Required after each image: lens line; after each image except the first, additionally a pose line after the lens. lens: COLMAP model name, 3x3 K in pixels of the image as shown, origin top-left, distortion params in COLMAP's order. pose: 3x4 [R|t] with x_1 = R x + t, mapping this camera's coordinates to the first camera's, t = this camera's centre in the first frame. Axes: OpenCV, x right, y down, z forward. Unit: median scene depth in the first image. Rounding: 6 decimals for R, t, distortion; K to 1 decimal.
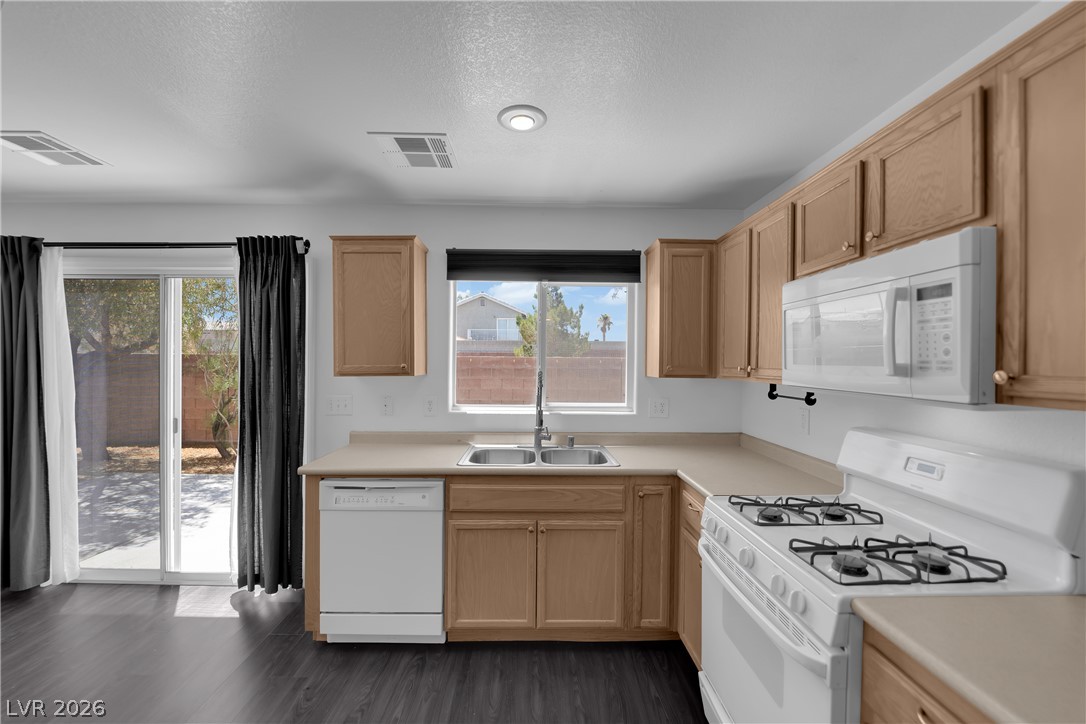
lens RADIAL K [[439.3, 0, 537.6], [0, 439.3, 362.0], [0, 0, 1]] dist [-0.011420, -0.000812]
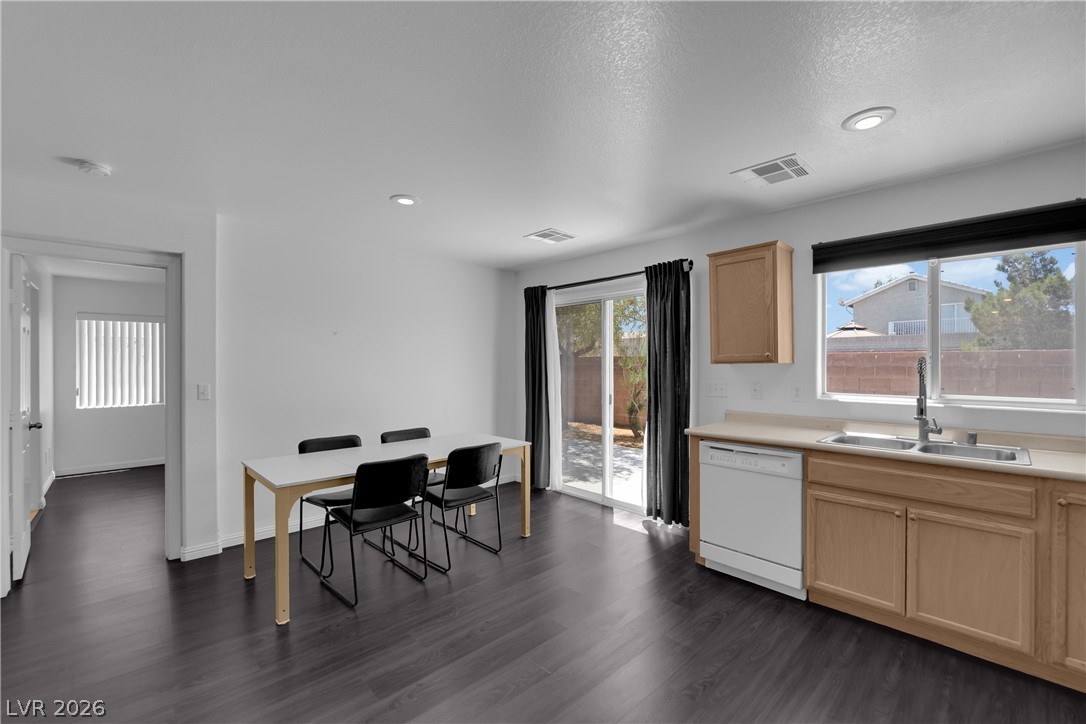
lens RADIAL K [[450.9, 0, 540.0], [0, 450.9, 362.0], [0, 0, 1]] dist [-0.013359, -0.000416]
pose [[0.675401, -0.010128, -0.737381, 0.154291], [0.005156, 0.999946, -0.009011, 0.034550], [0.737433, 0.002284, 0.675417, -0.235300]]
